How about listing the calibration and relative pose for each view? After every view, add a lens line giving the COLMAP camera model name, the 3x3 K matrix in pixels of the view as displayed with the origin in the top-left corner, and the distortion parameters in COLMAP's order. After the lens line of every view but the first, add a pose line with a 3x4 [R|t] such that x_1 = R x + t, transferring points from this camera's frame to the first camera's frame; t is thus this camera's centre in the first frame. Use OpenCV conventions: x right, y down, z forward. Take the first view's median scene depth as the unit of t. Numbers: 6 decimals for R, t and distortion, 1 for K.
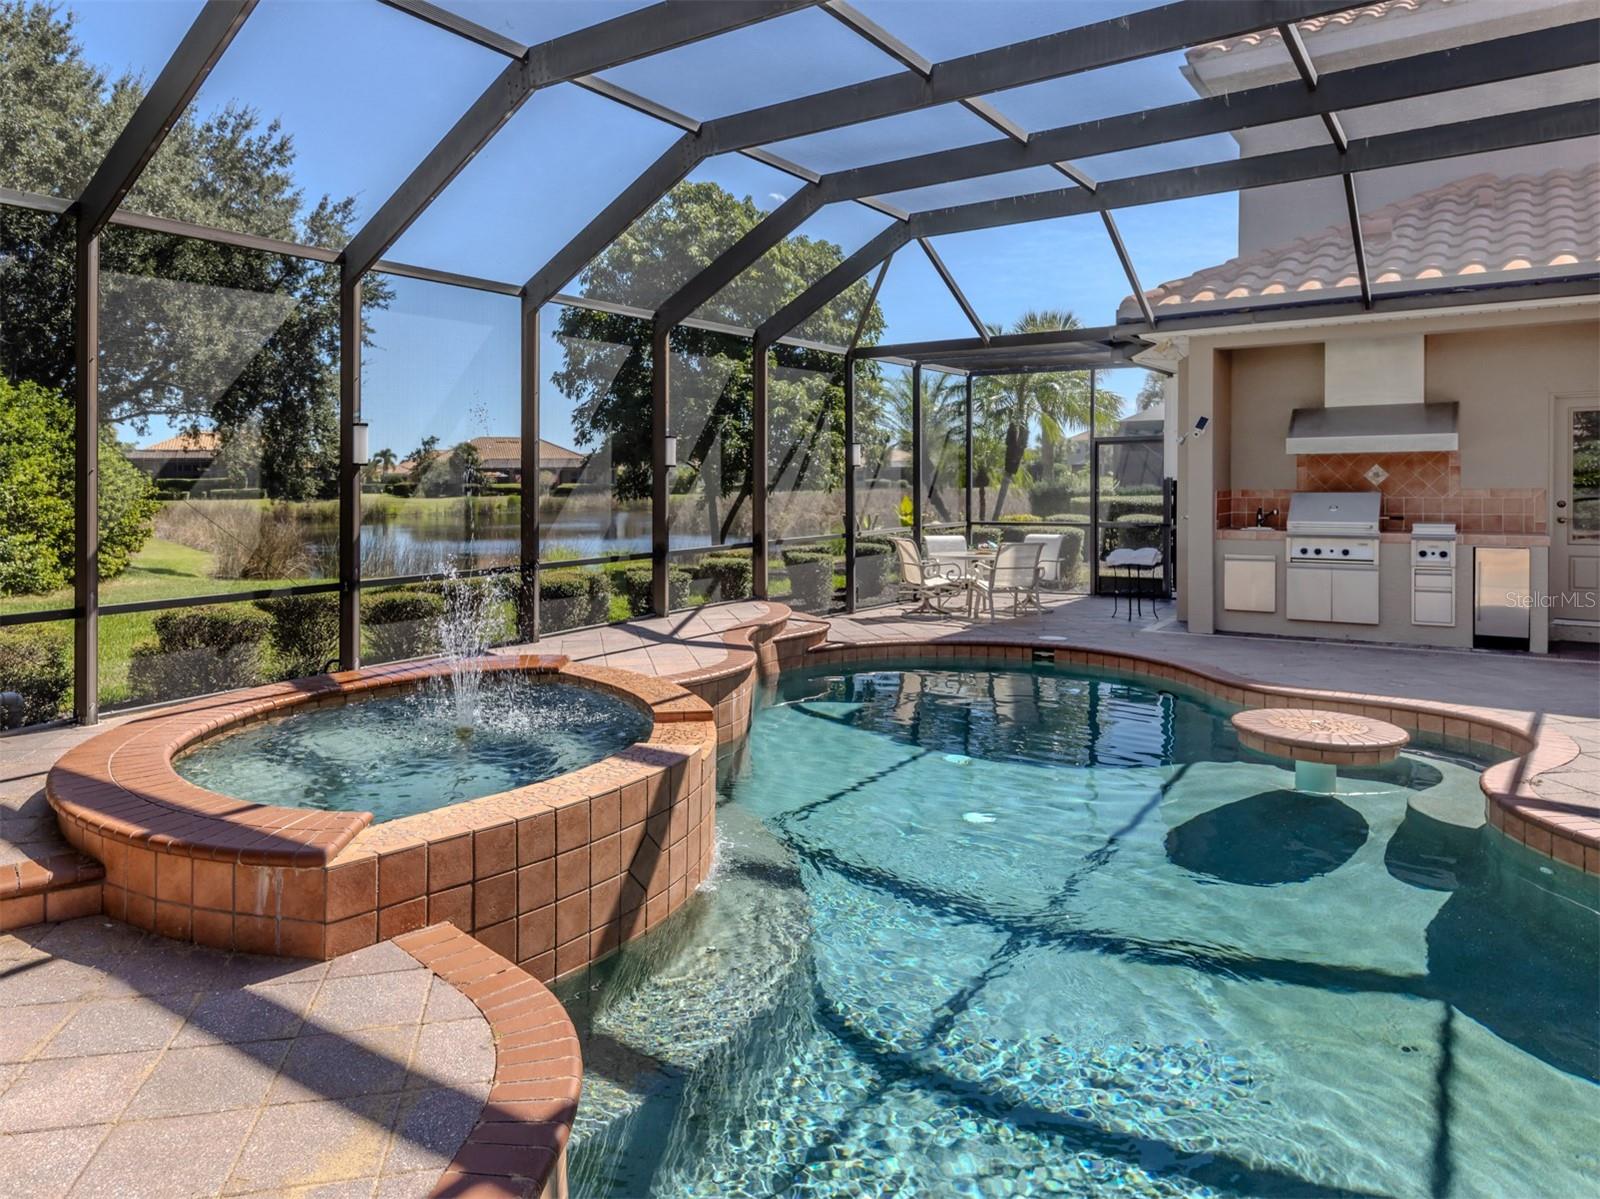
lens RADIAL K [[1043.7, 0, 800.0], [0, 1043.7, 599.5], [0, 0, 1]] dist [-0.028467, 0.032138]
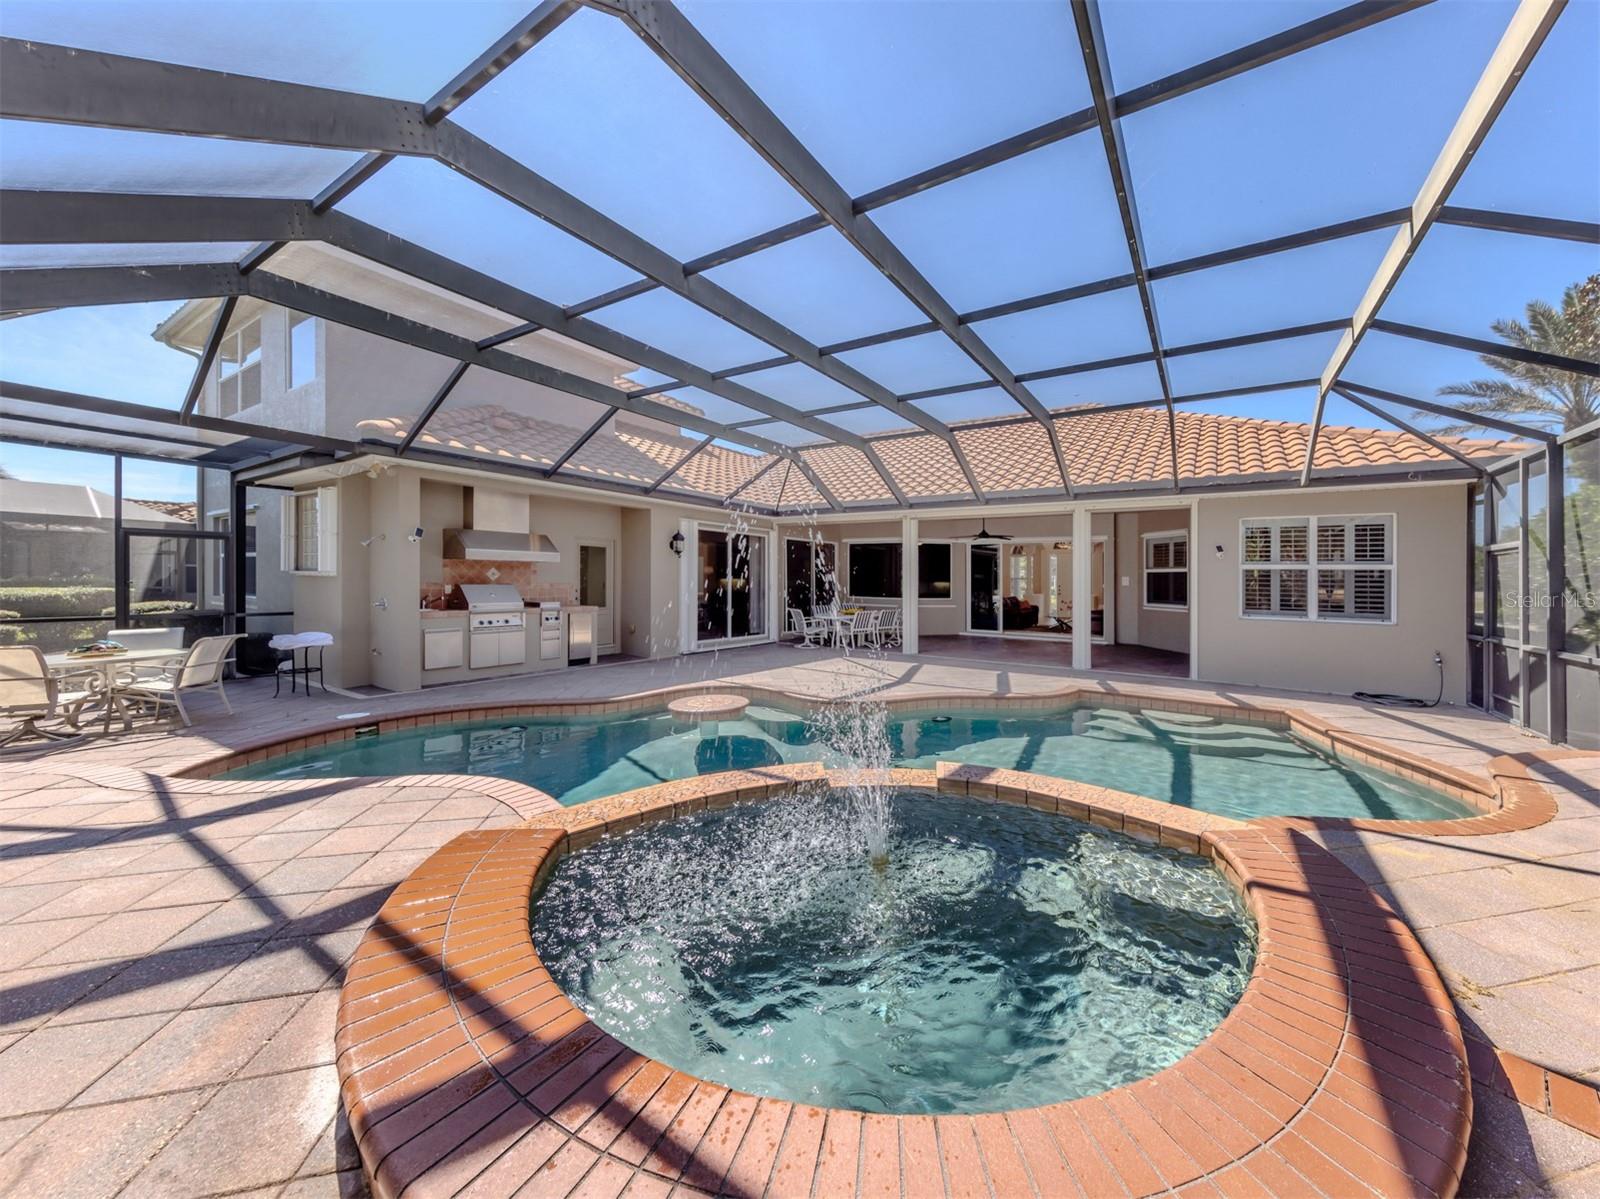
lens RADIAL K [[558.3, 0, 809.1], [0, 558.3, 579.9], [0, 0, 1]] dist [0.000024, 0.000029]
pose [[0.052716, 0.004066, 0.998601, -0.321662], [0.102307, 0.994708, -0.009451, -0.053159], [-0.993355, 0.102662, 0.052021, 0.475500]]
